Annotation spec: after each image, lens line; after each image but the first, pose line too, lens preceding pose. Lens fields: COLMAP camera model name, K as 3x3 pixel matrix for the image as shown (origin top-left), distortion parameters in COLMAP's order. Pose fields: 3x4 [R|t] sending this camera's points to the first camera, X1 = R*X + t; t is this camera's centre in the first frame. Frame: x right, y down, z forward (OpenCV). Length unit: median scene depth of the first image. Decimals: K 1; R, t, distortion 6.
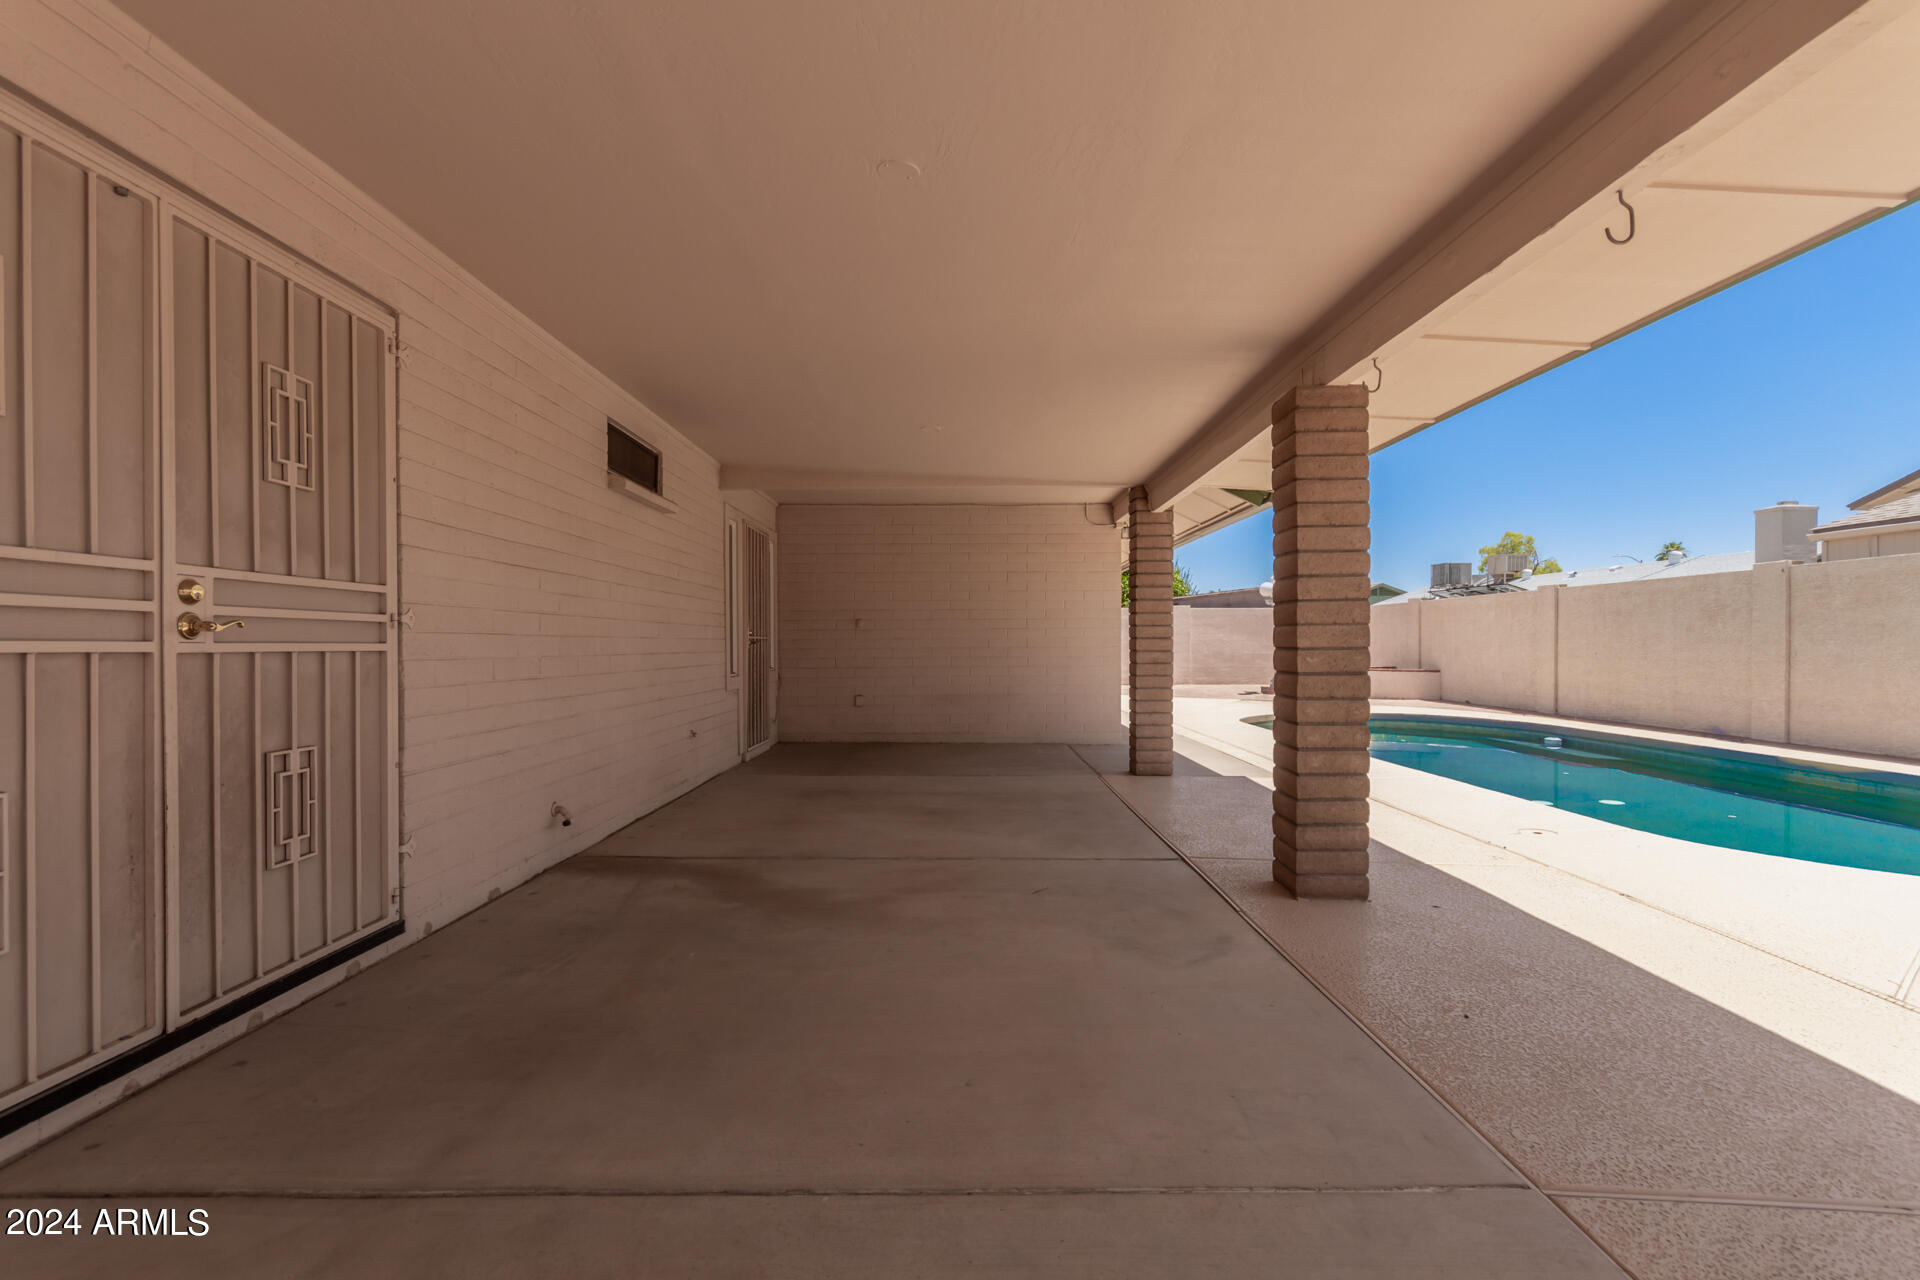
lens RADIAL K [[895.7, 0, 962.5], [0, 895.7, 652.8], [0, 0, 1]] dist [-0.001706, 0.002218]
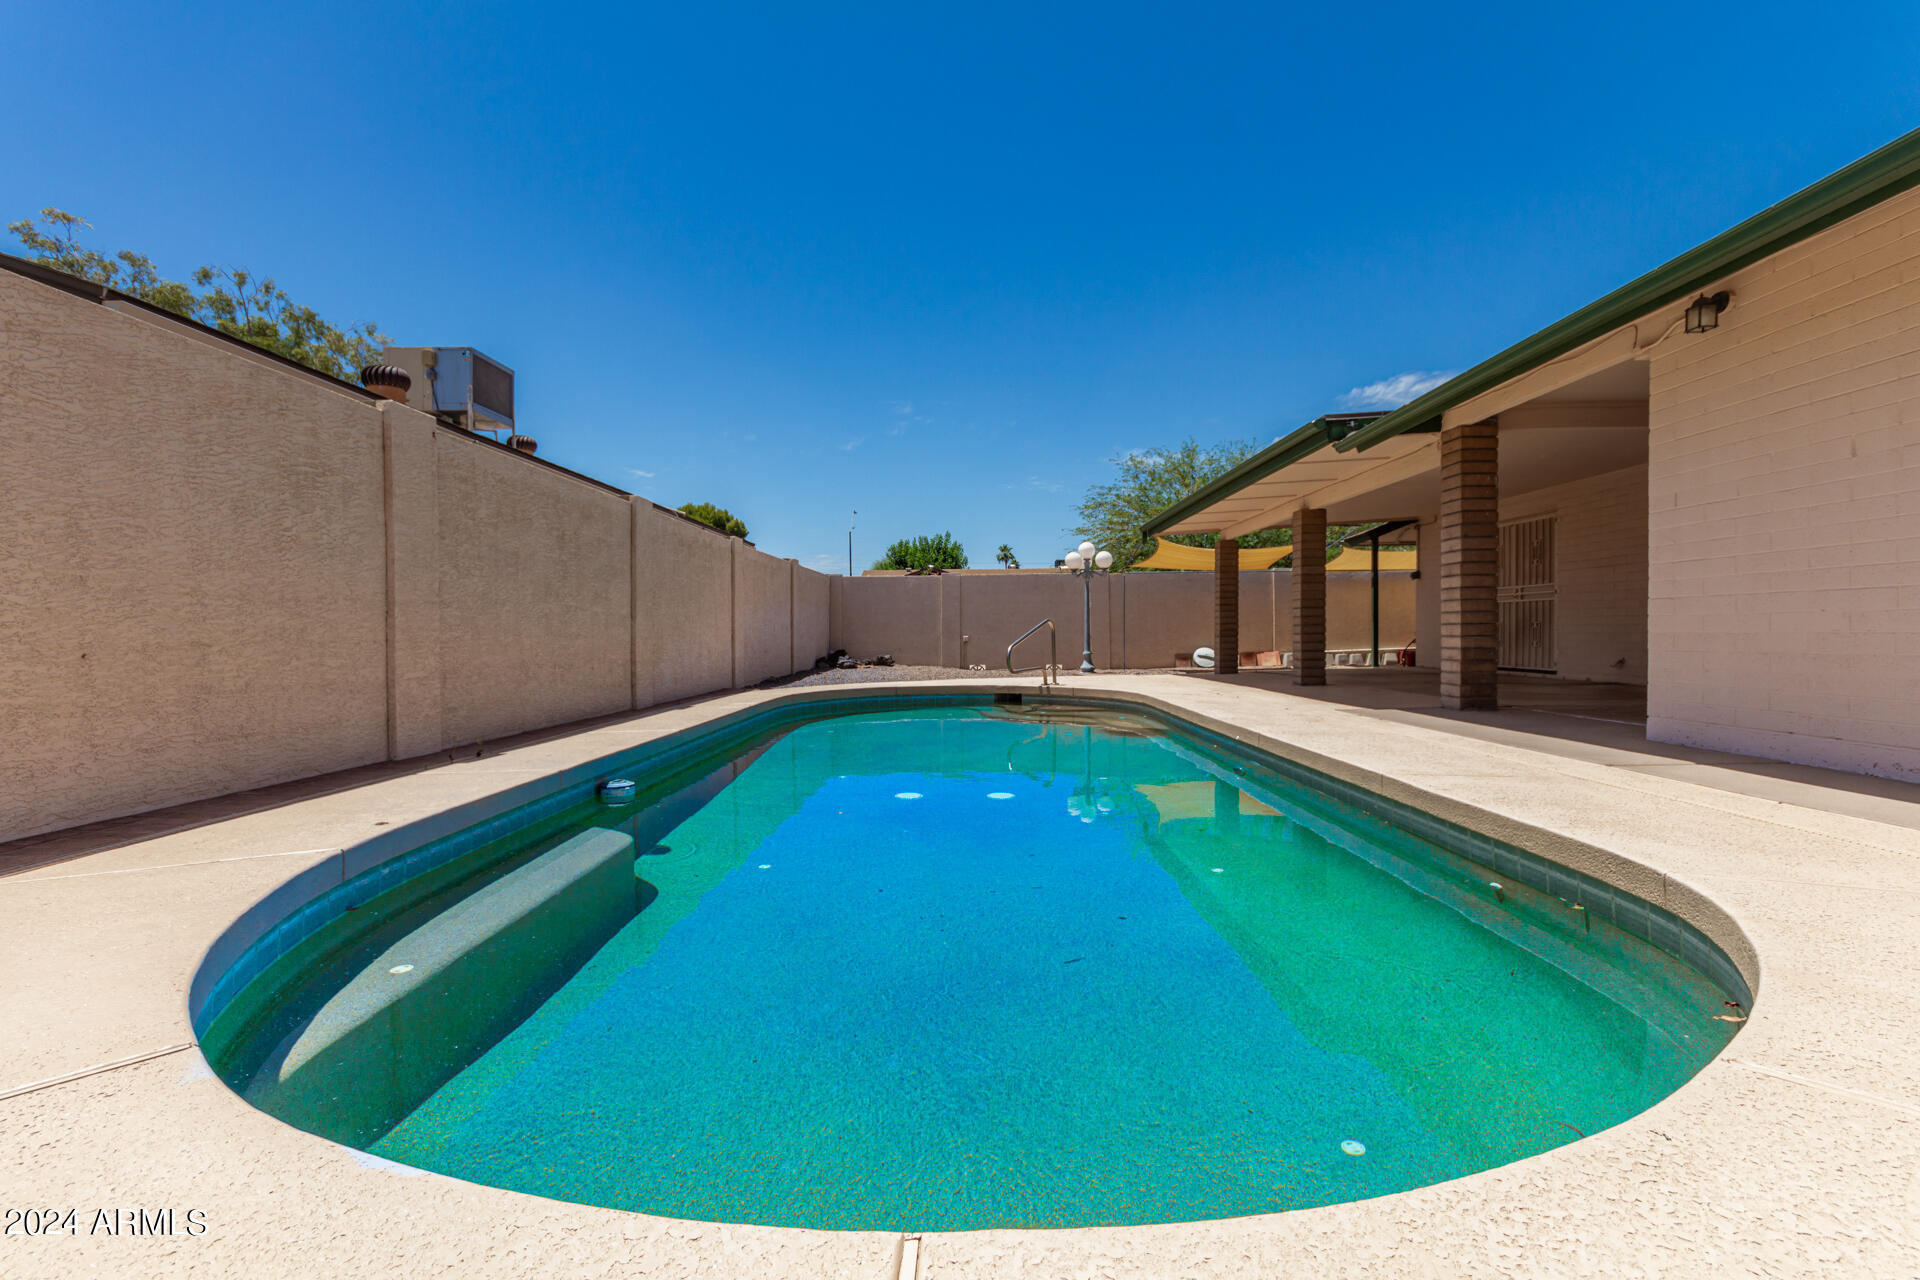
lens RADIAL K [[895.7, 0, 953.0], [0, 895.7, 647.7], [0, 0, 1]] dist [-0.001706, 0.002218]
pose [[-0.999821, 0.008428, 0.016911, 0.590978], [0.008859, 0.999634, 0.025560, 0.026116], [-0.016689, 0.025705, -0.999530, 1.539848]]
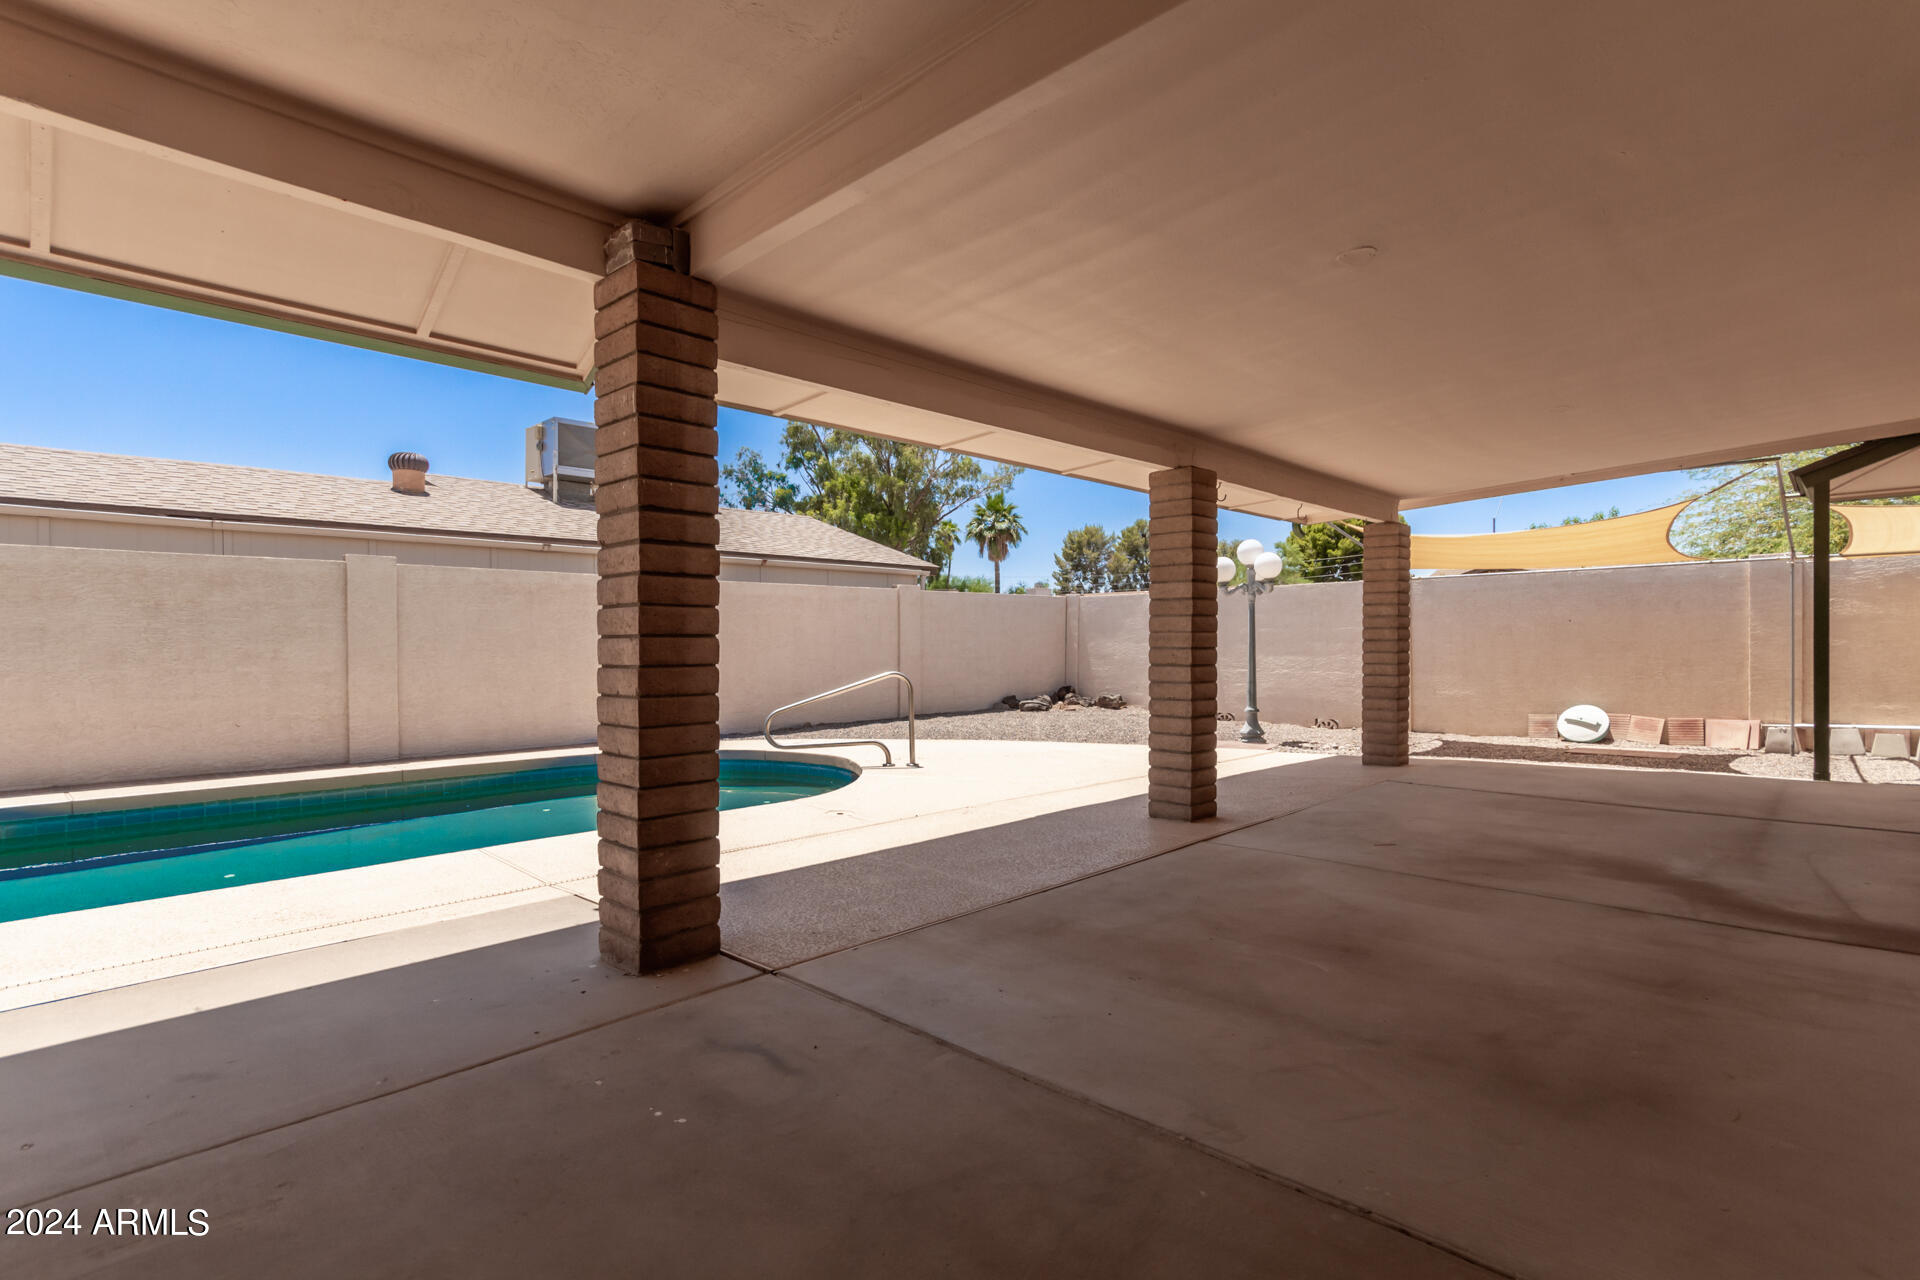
lens RADIAL K [[895.7, 0, 966.1], [0, 895.7, 648.8], [0, 0, 1]] dist [-0.001706, 0.002218]
pose [[-0.715005, -0.001254, 0.699118, -0.138628], [0.012776, 0.999808, 0.014859, -0.013245], [-0.699003, 0.019556, -0.714852, 0.889479]]
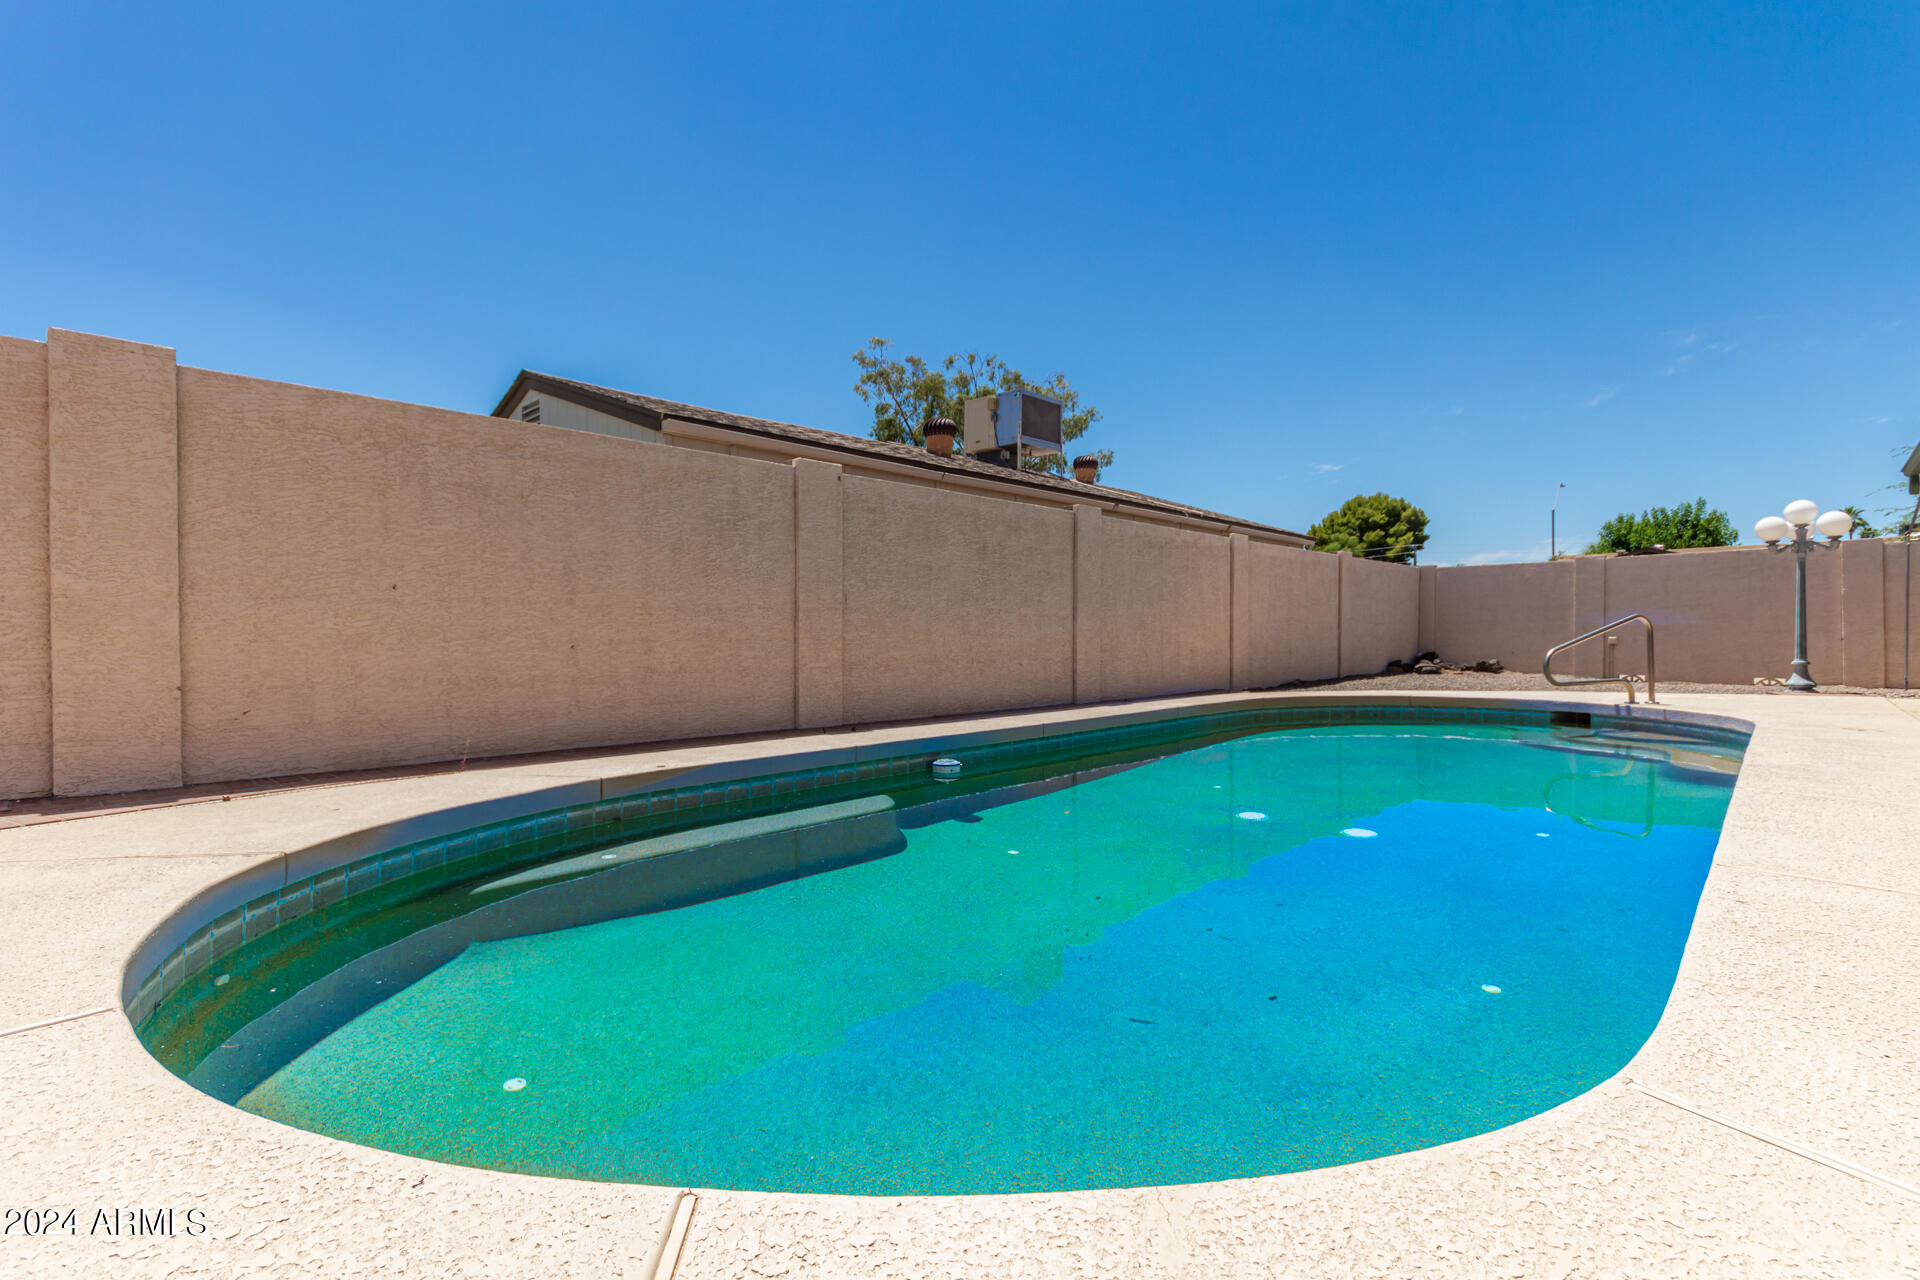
lens RADIAL K [[895.7, 0, 932.1], [0, 895.7, 633.8], [0, 0, 1]] dist [-0.001706, 0.002218]
pose [[-0.721500, 0.006928, 0.692379, 0.377737], [0.012040, 0.999924, 0.002541, 0.028295], [-0.692309, 0.010170, -0.721529, 1.454787]]
